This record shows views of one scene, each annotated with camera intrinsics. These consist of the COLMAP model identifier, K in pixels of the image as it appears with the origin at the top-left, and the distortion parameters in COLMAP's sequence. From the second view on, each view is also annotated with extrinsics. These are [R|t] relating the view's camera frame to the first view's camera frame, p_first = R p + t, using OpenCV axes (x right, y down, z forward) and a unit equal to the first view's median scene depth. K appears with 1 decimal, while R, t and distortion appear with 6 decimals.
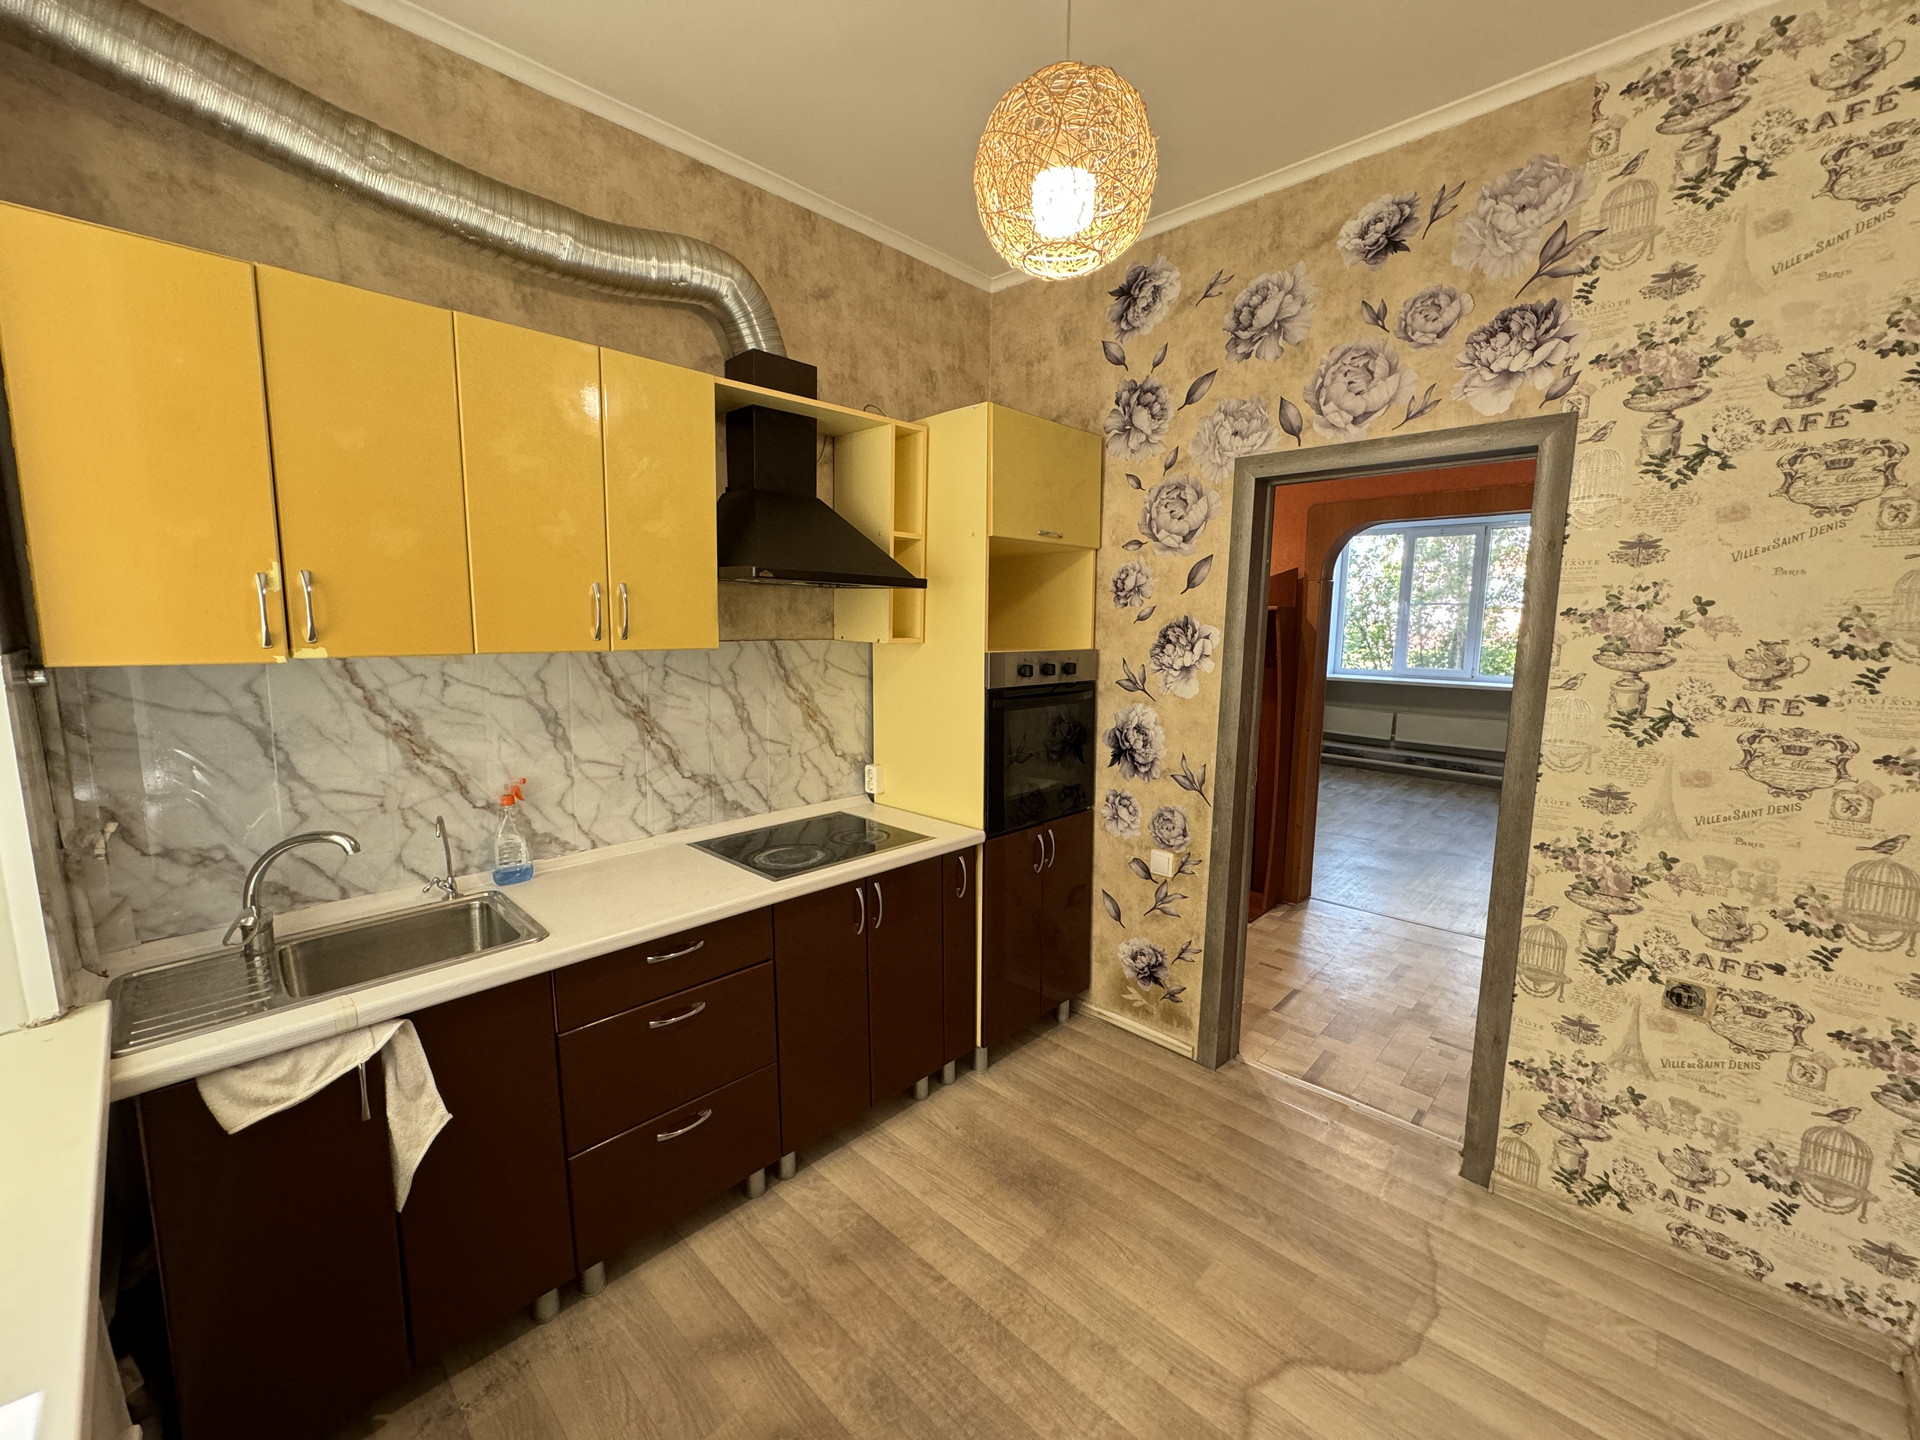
lens RADIAL K [[765.3, 0, 964.2], [0, 765.3, 718.0], [0, 0, 1]] dist [-0.003820, 0.000985]
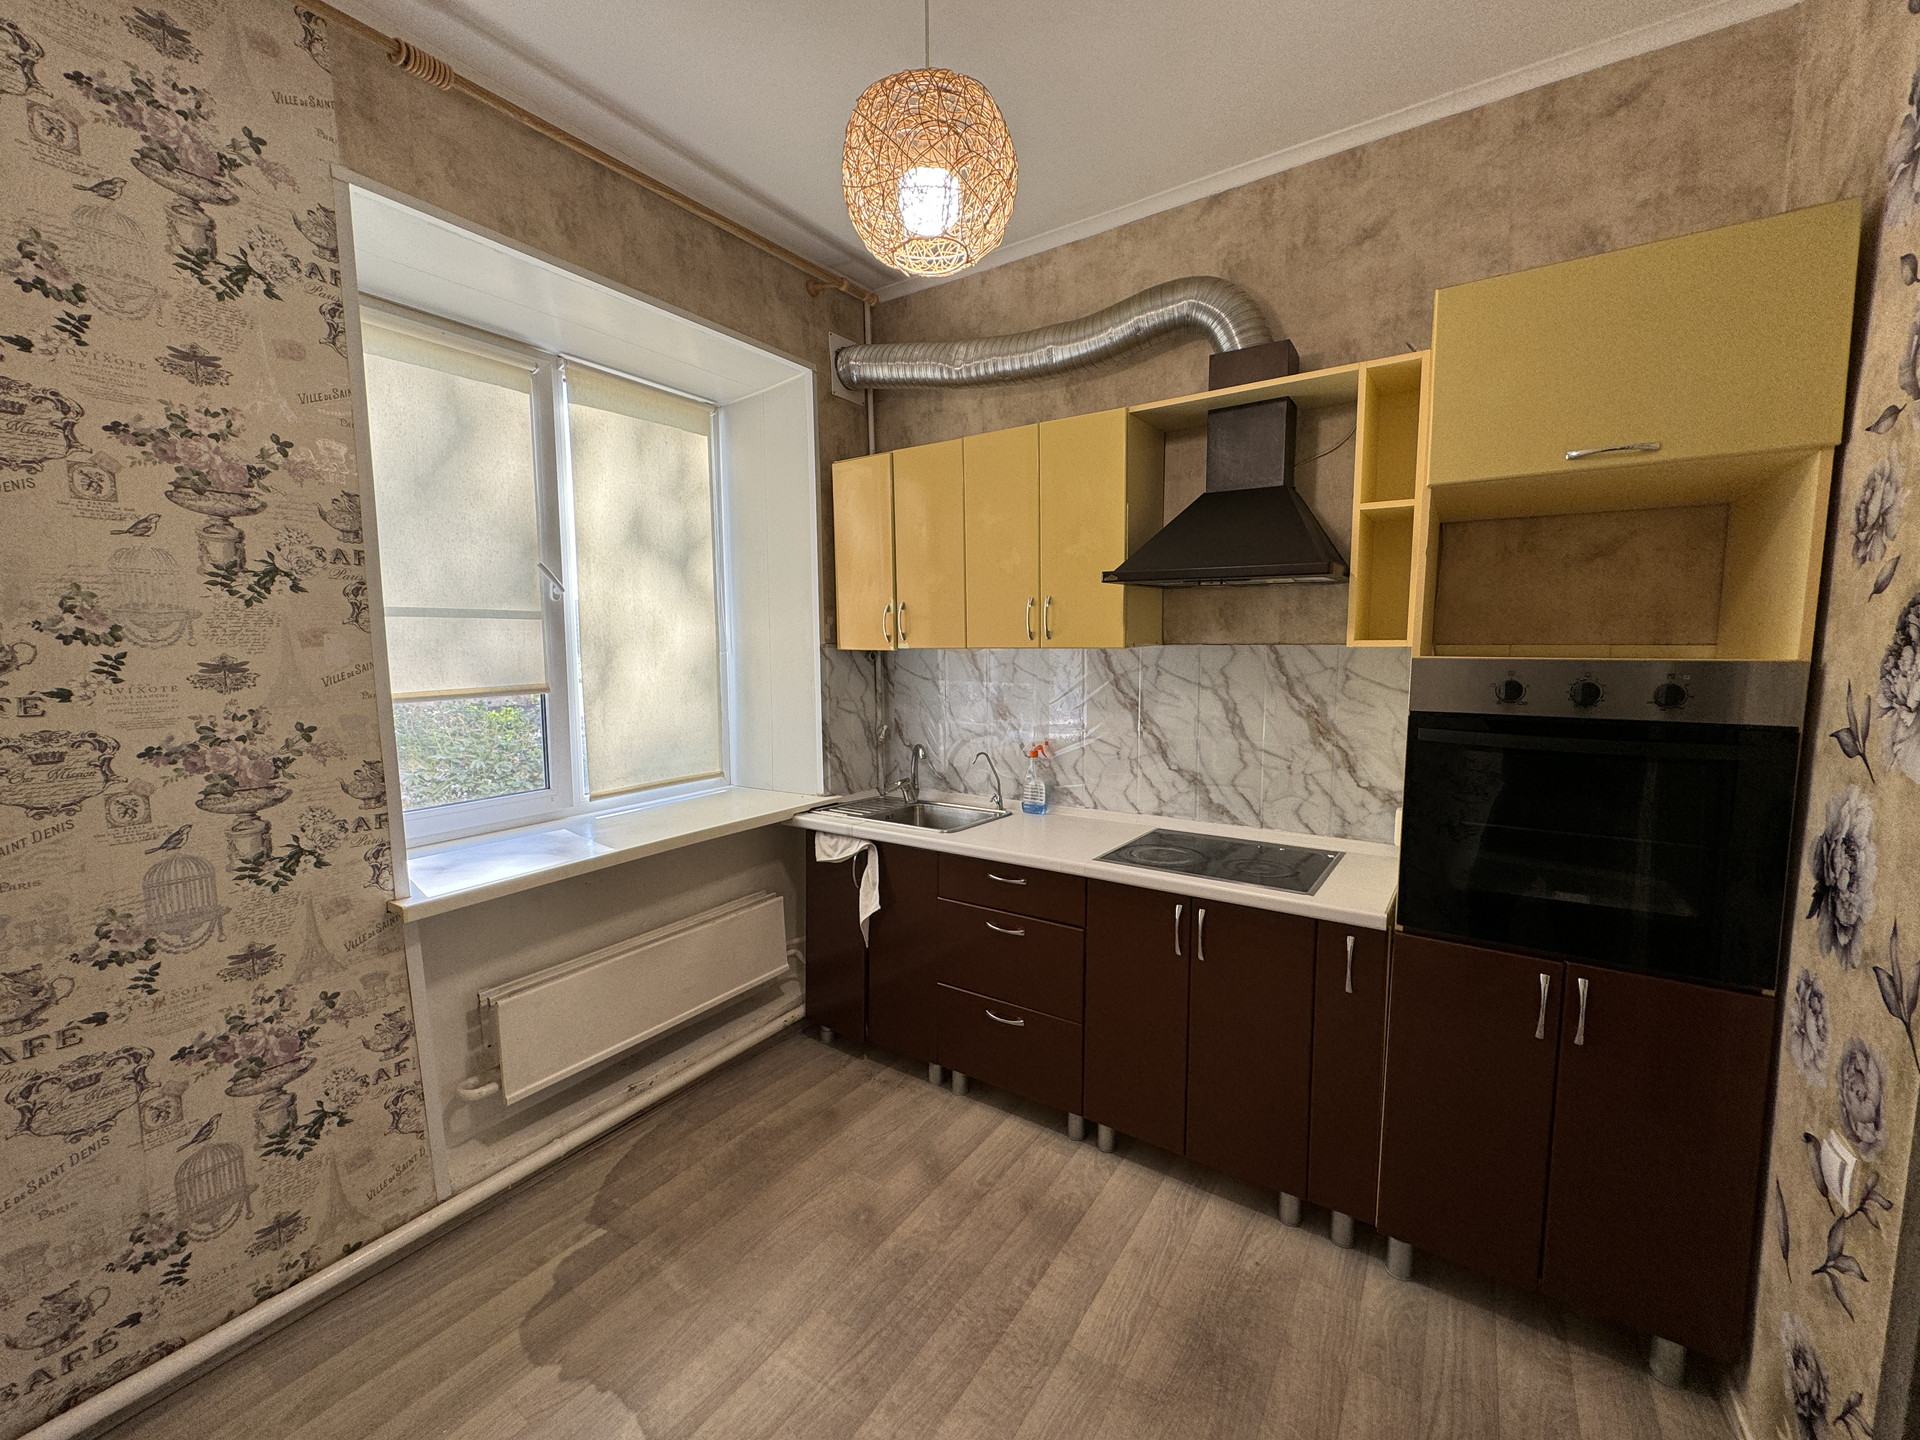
lens RADIAL K [[765.3, 0, 965.1], [0, 765.3, 721.0], [0, 0, 1]] dist [-0.003820, 0.000985]
pose [[0.185479, 0.086547, -0.978829, 0.629295], [-0.123192, 0.990303, 0.064217, -0.023824], [0.974895, 0.108673, 0.194343, 0.481410]]
